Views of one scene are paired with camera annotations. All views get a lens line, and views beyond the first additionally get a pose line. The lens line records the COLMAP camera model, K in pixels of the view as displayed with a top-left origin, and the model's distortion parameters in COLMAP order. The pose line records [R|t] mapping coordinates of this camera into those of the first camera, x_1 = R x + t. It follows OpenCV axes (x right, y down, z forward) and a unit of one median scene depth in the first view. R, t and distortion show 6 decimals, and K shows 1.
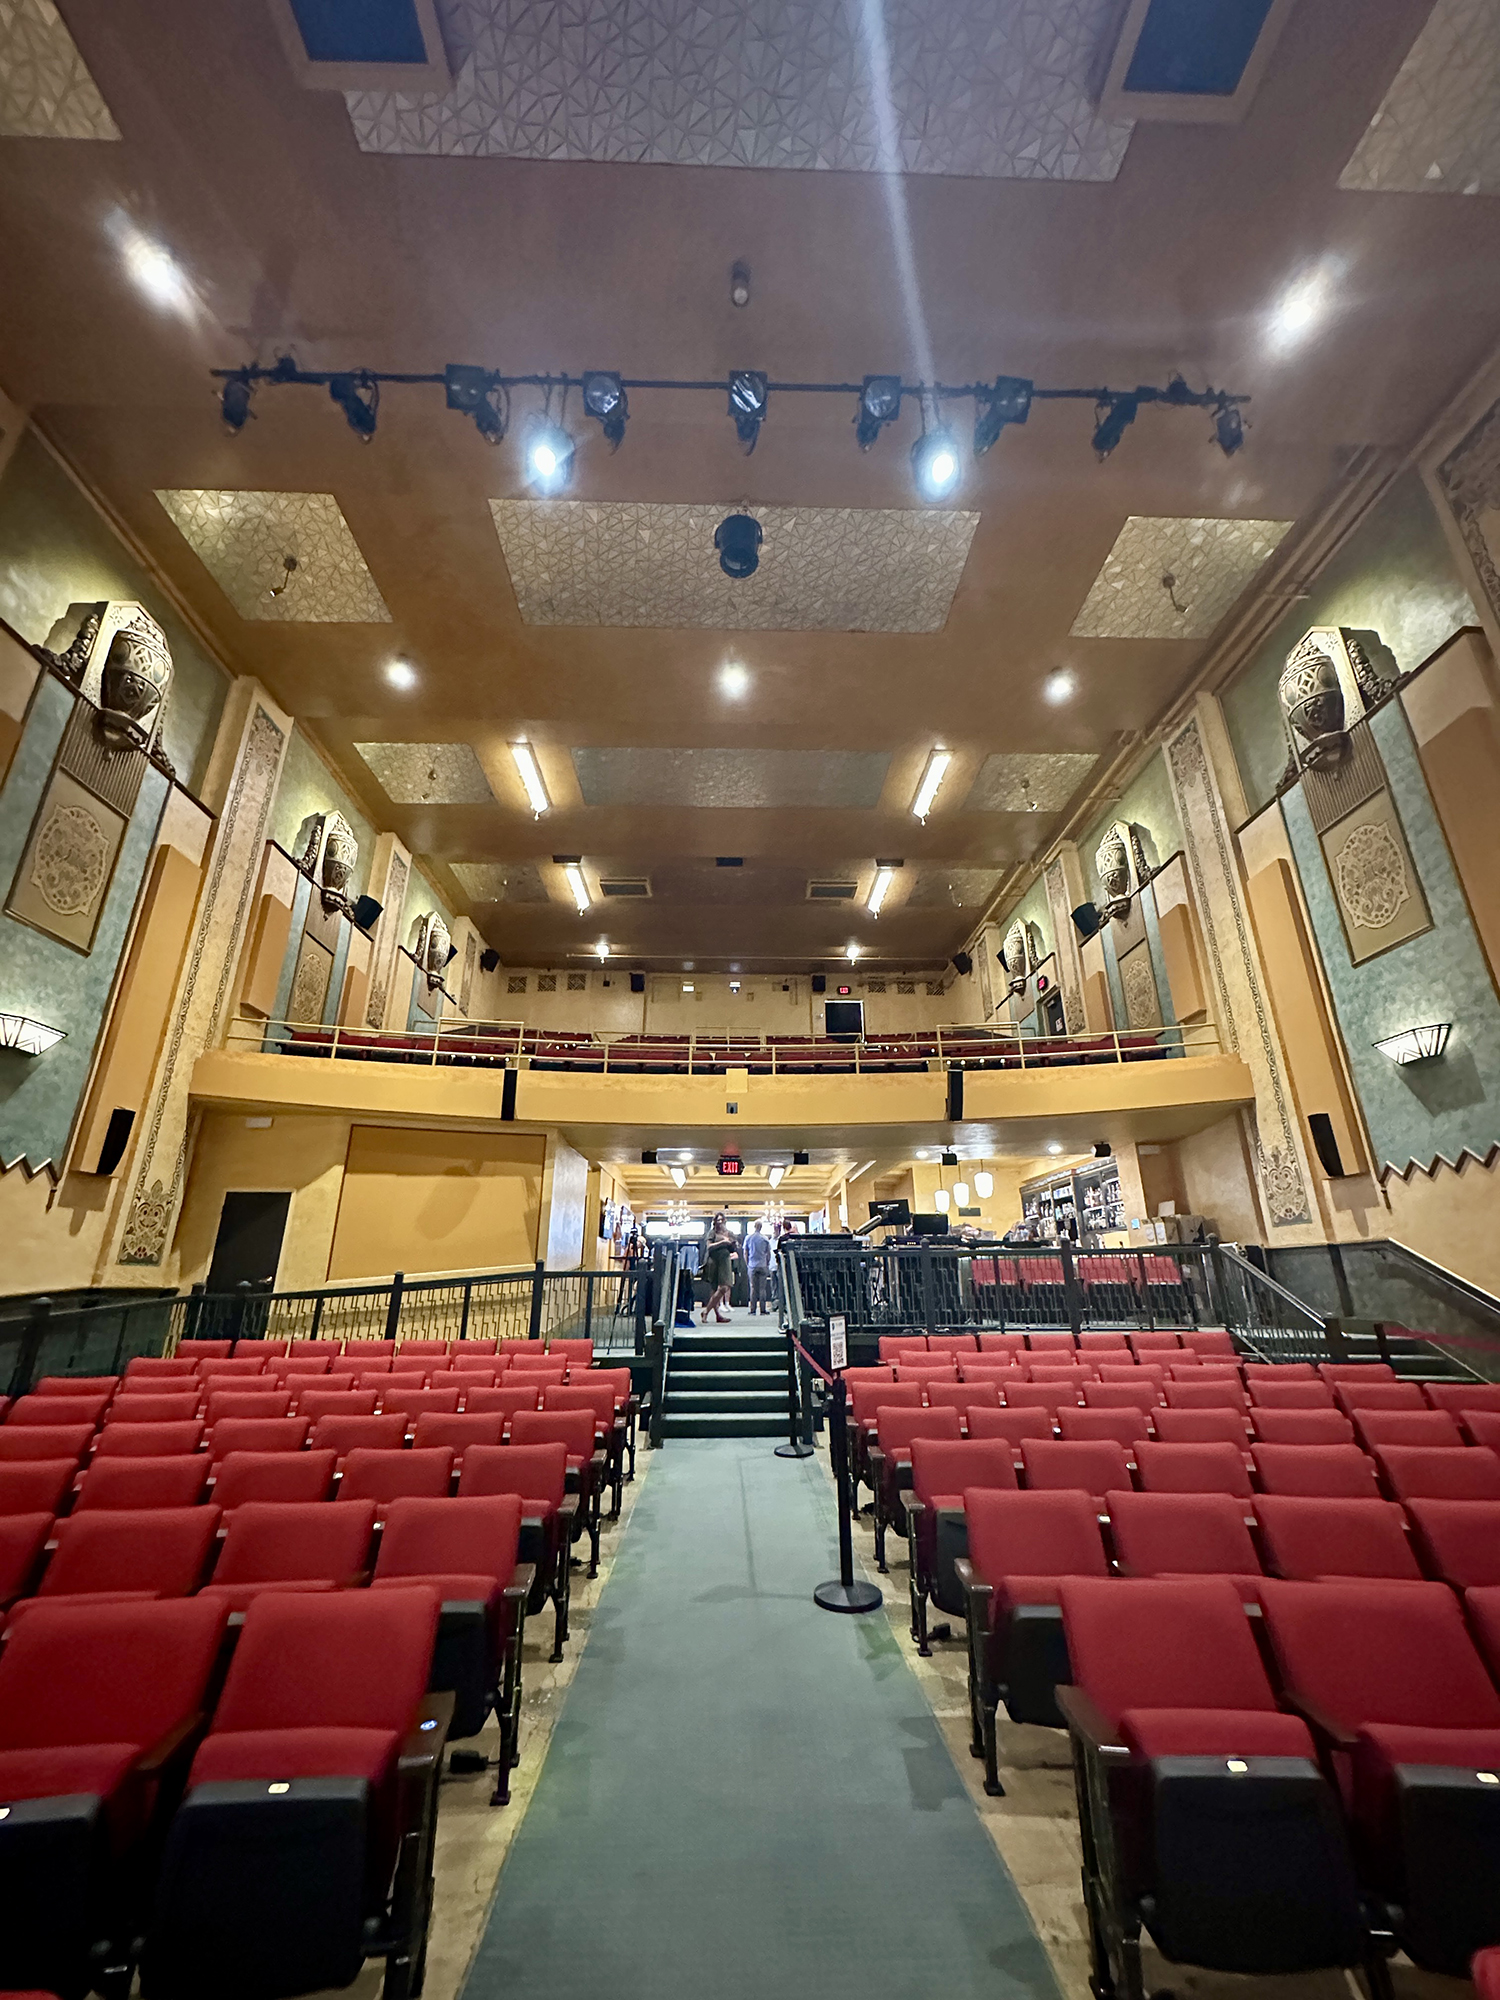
lens RADIAL K [[796.8, 0, 749.4], [0, 796.8, 998.4], [0, 0, 1]] dist [-0.002854, 0.000031]
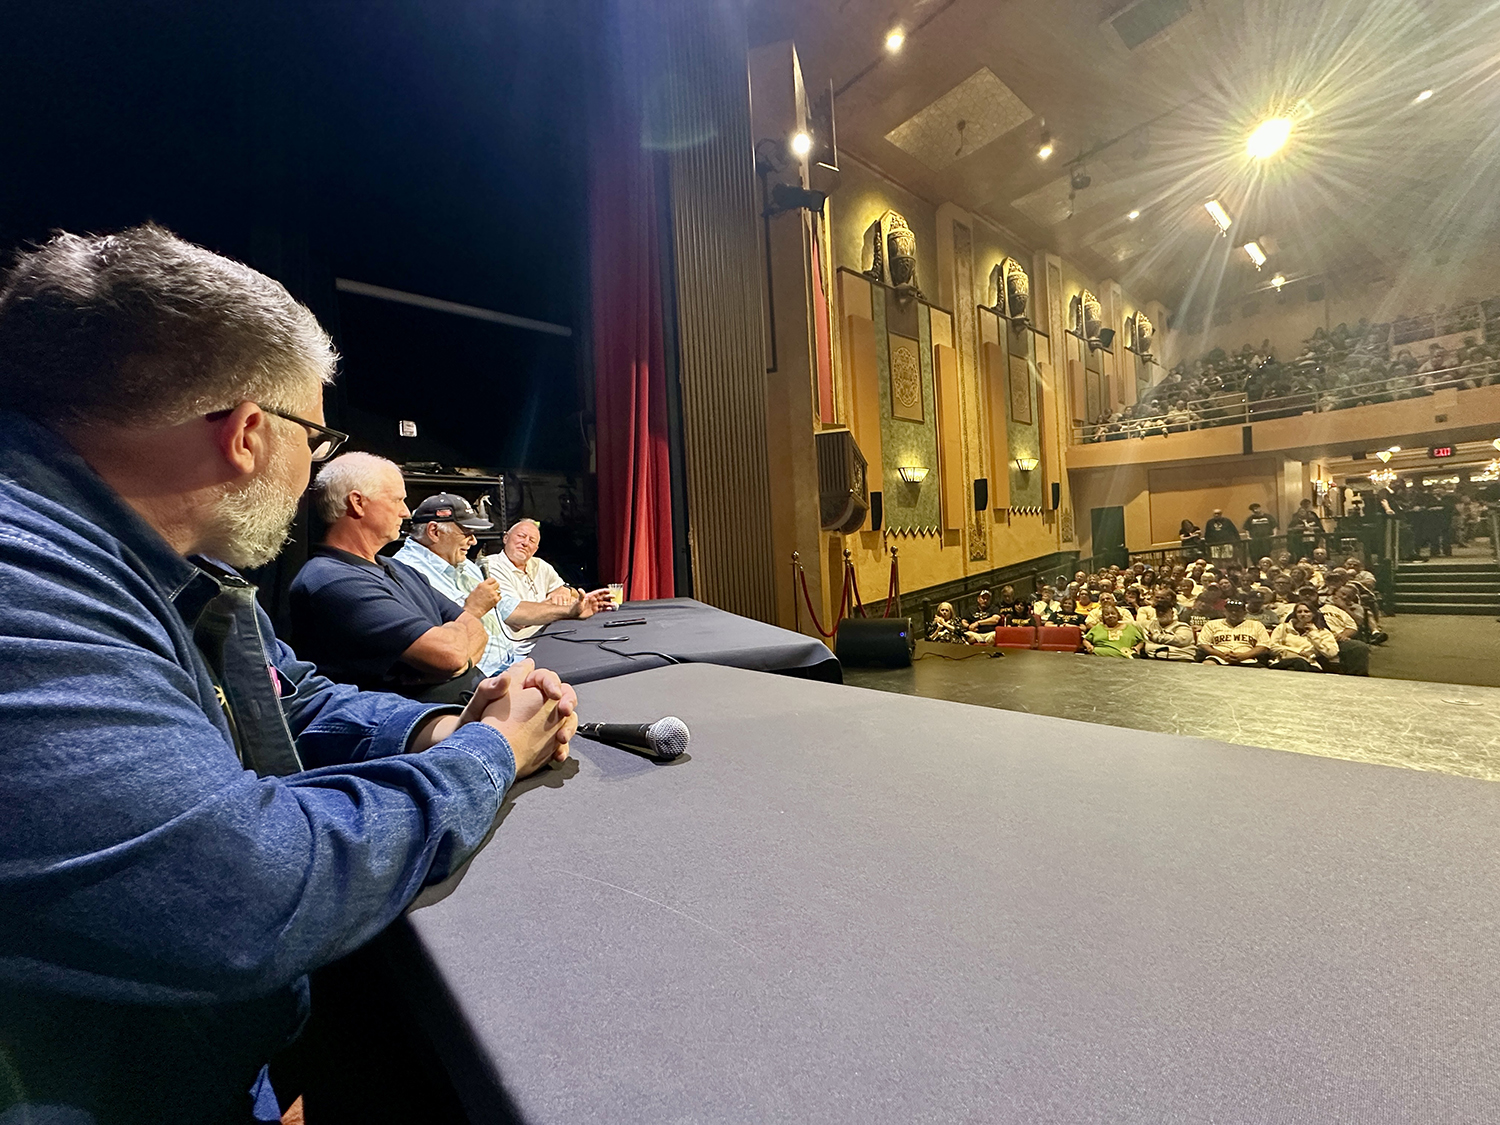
lens RADIAL K [[597.6, 0, 748.8], [0, 597.6, 564.0], [0, 0, 1]] dist [-0.002854, 0.000031]
pose [[0.625053, -0.022827, -0.780249, 0.030061], [0.314918, 0.921989, 0.225305, -0.263799], [0.714238, -0.386542, 0.583480, -0.640757]]
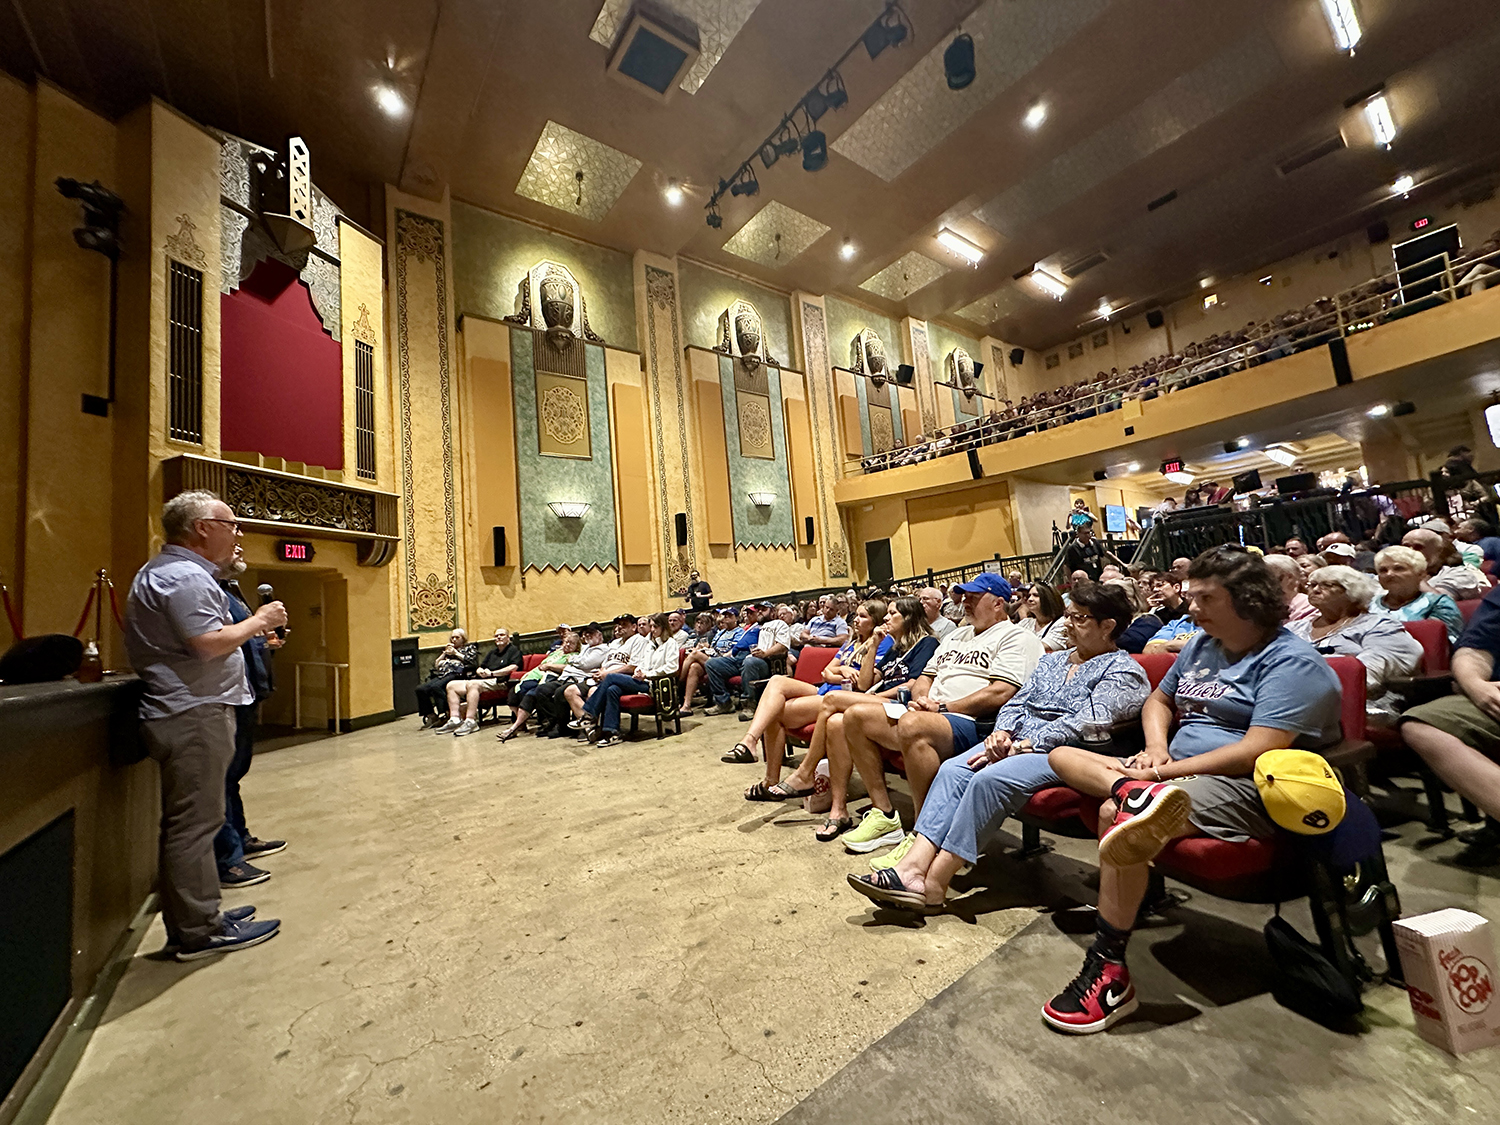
lens RADIAL K [[597.6, 0, 746.6], [0, 597.6, 567.2], [0, 0, 1]] dist [-0.002854, 0.000031]
pose [[0.577264, -0.112613, -0.808755, 0.413701], [0.352845, 0.927603, 0.122688, -0.003753], [0.736388, -0.356189, 0.575206, -0.162827]]
